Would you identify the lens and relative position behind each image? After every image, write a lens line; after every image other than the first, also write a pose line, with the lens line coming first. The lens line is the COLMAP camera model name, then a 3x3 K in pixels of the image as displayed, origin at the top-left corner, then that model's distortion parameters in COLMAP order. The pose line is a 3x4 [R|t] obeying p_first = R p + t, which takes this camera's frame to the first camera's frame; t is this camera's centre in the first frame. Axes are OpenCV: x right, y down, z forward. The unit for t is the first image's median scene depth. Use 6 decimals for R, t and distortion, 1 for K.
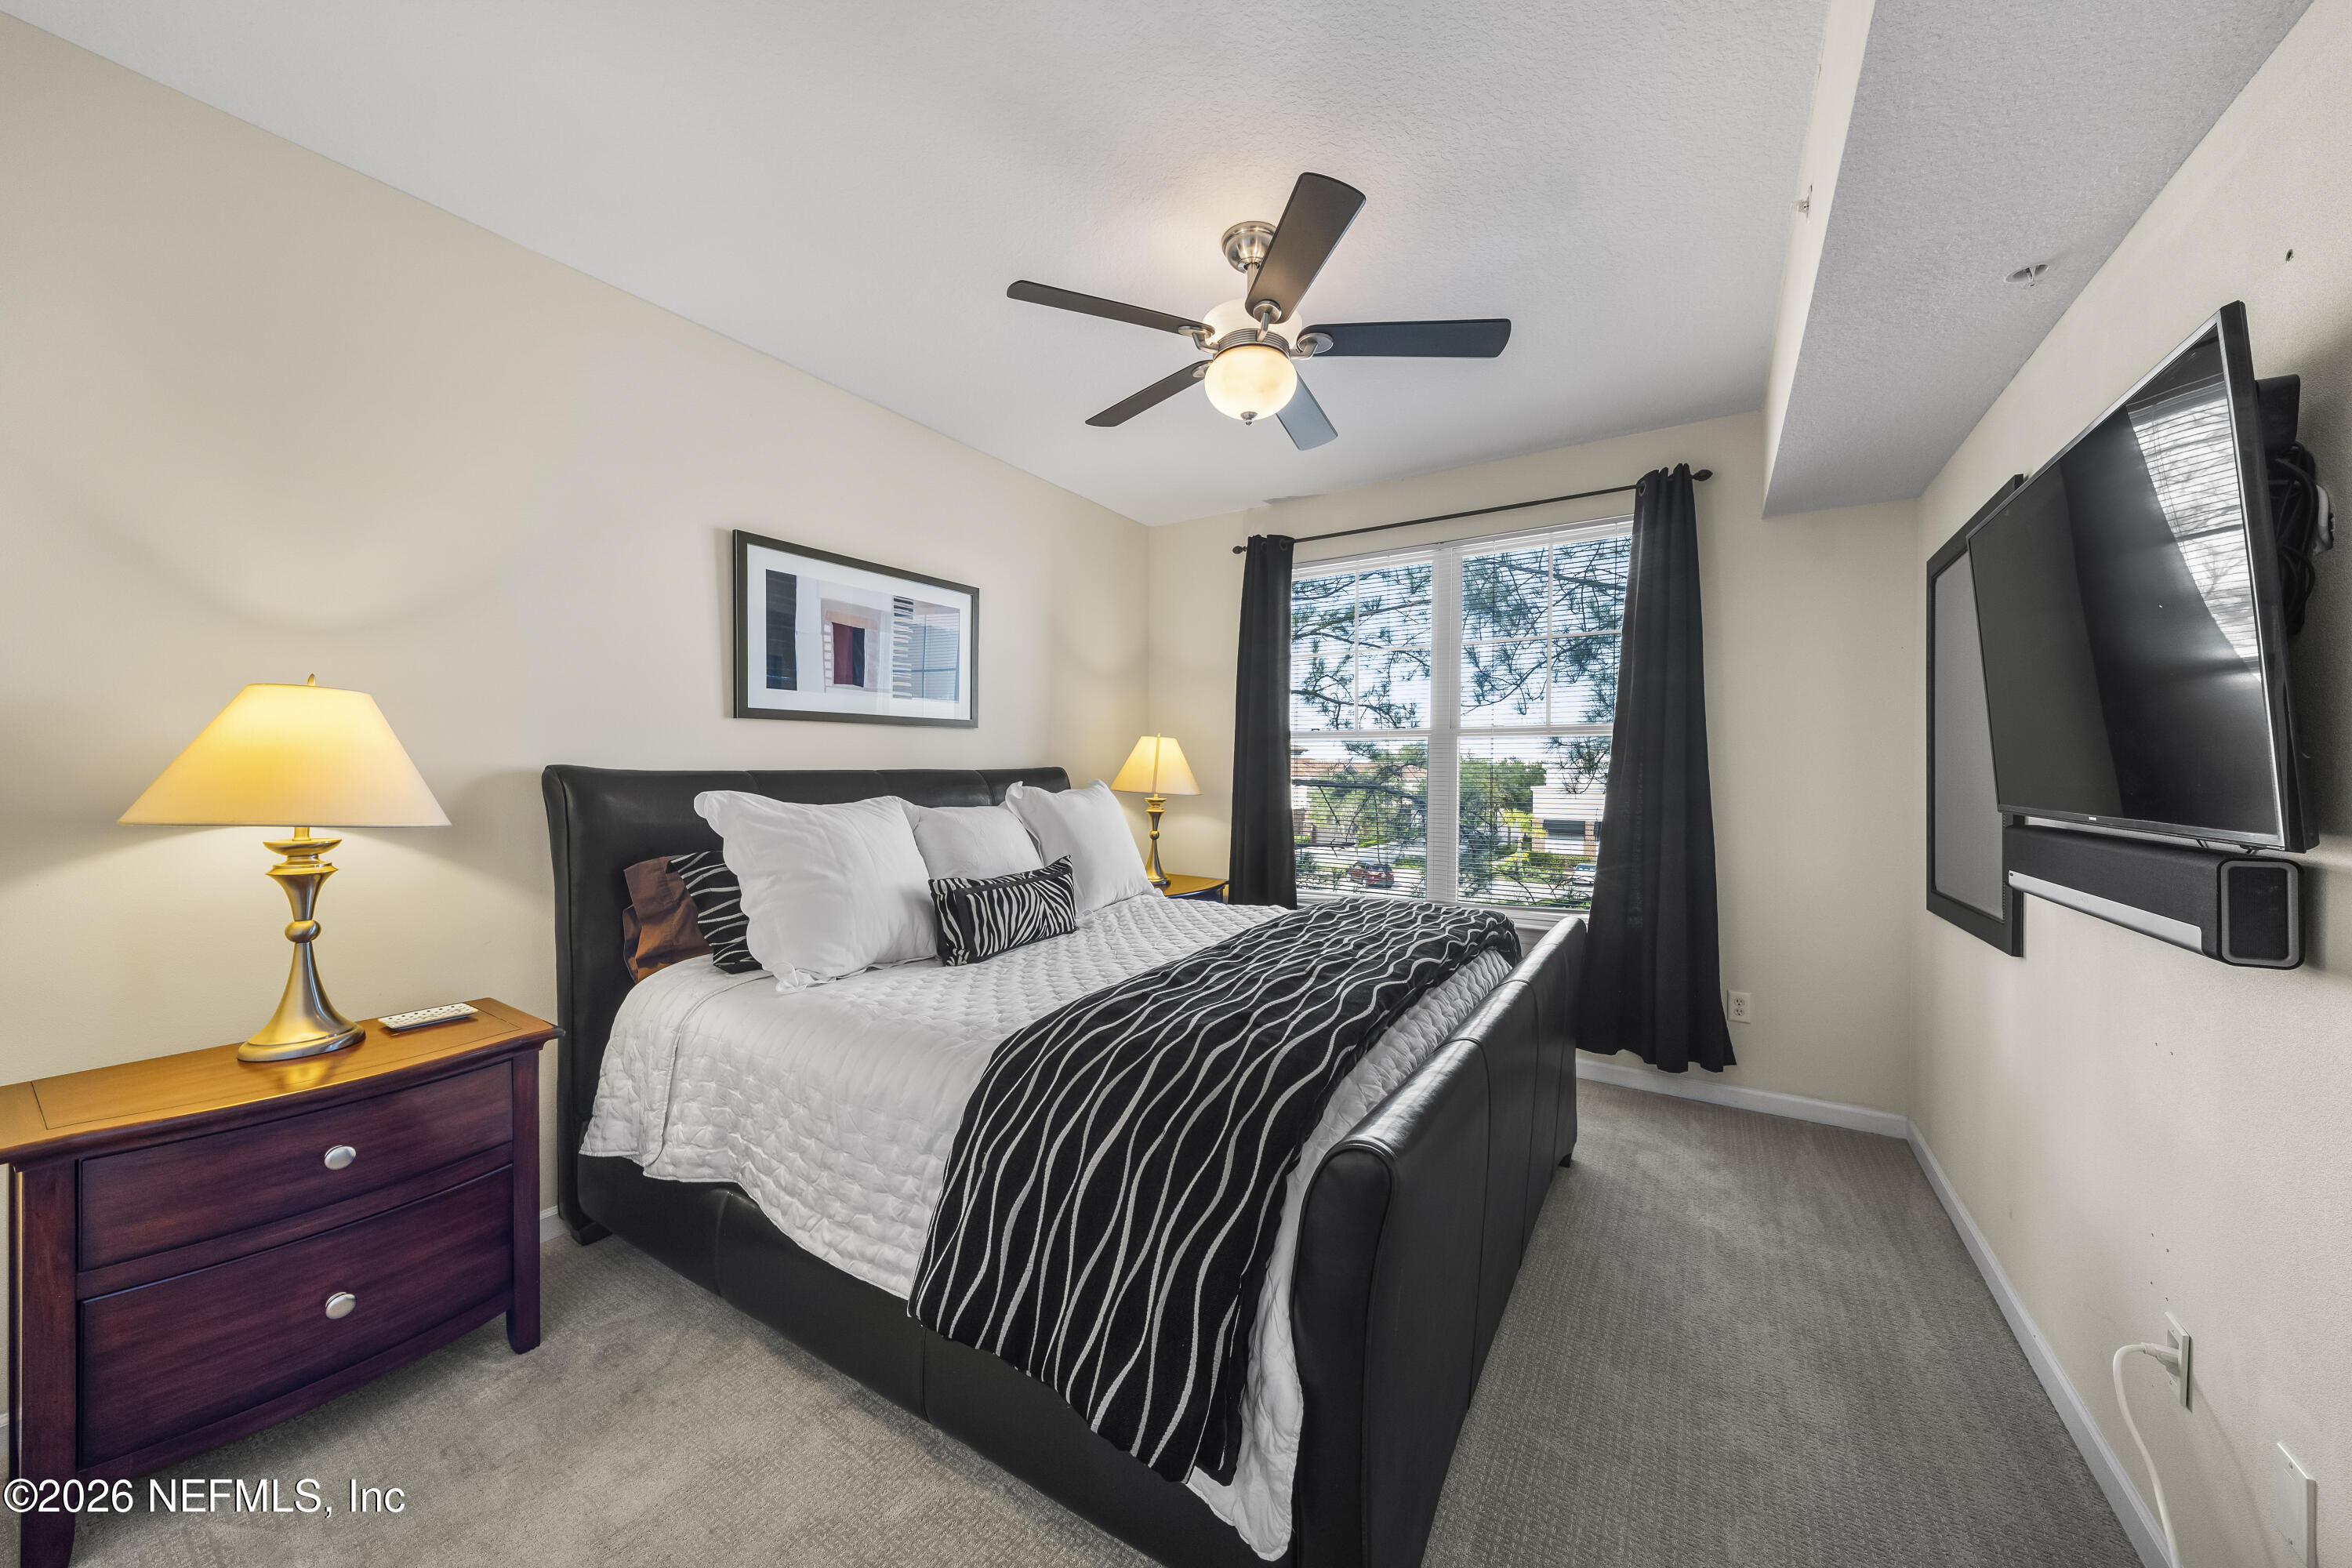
lens RADIAL K [[824.9, 0, 1170.0], [0, 824.9, 793.1], [0, 0, 1]] dist [0.009031, -0.000023]
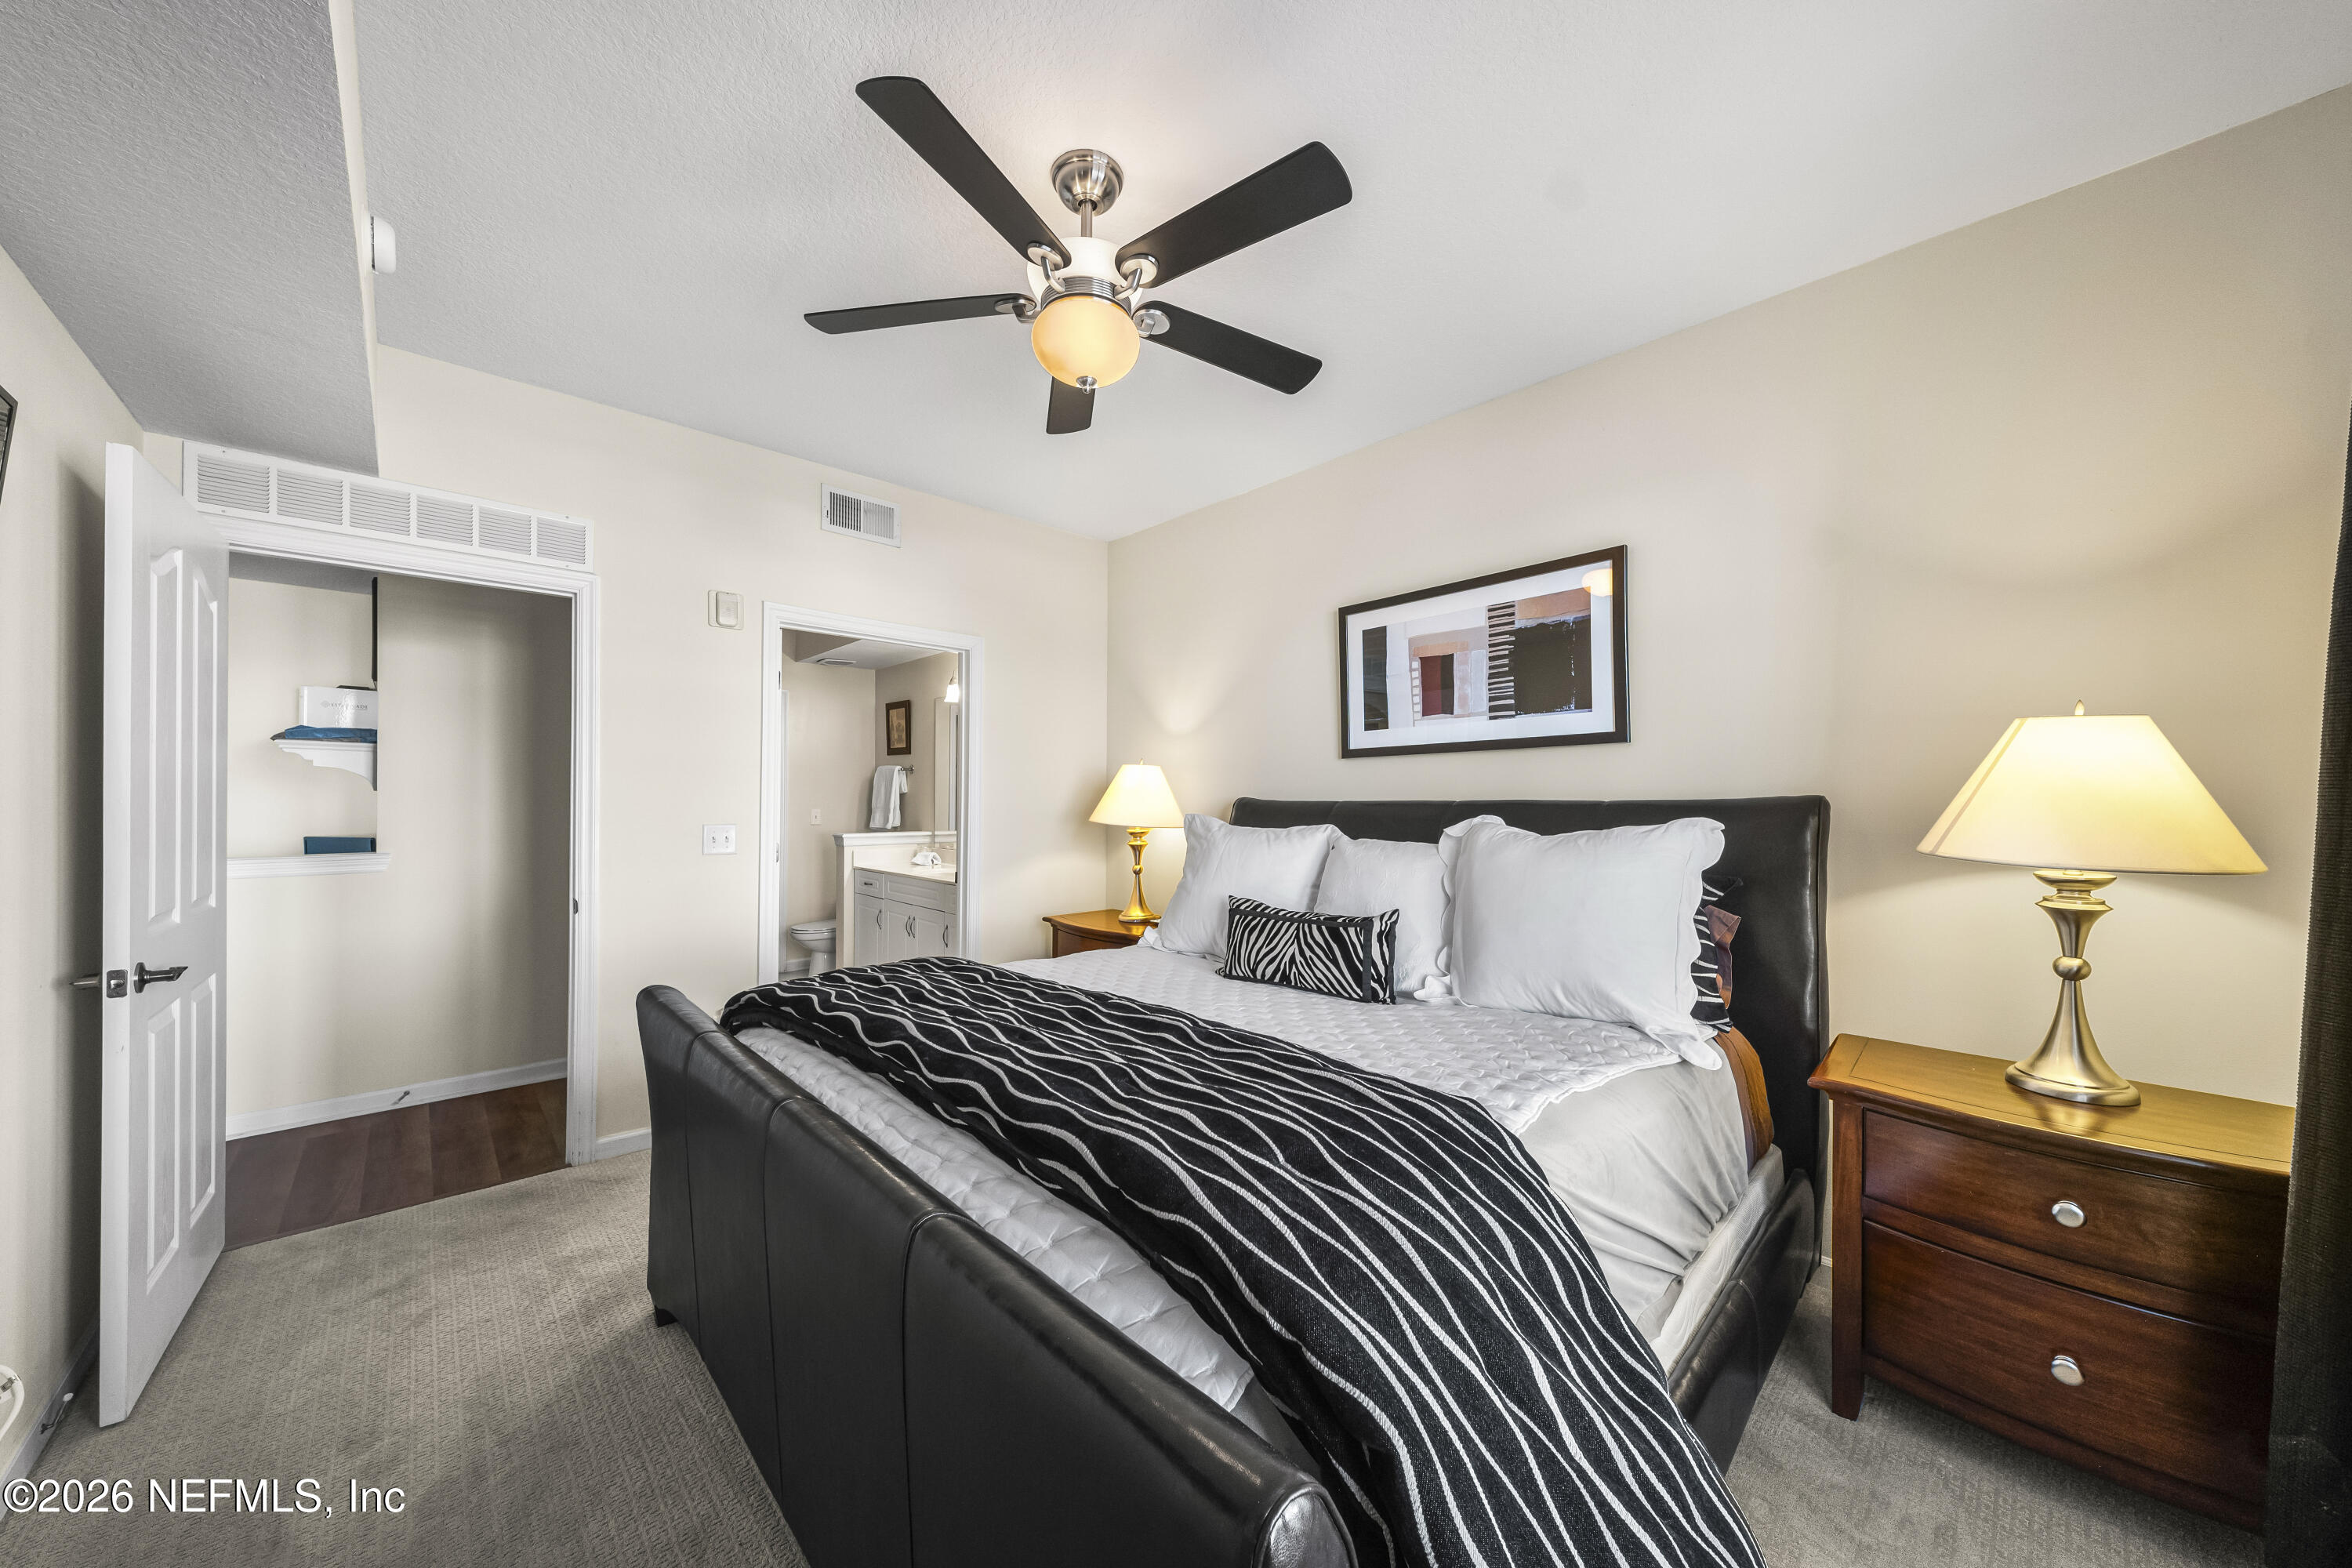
lens RADIAL K [[824.9, 0, 1170.0], [0, 824.9, 793.1], [0, 0, 1]] dist [0.009031, -0.000023]
pose [[-0.257724, -0.008905, -0.966178, 0.644679], [-0.028010, 0.999606, -0.001741, -0.025538], [0.965813, 0.026613, -0.257872, 0.934582]]
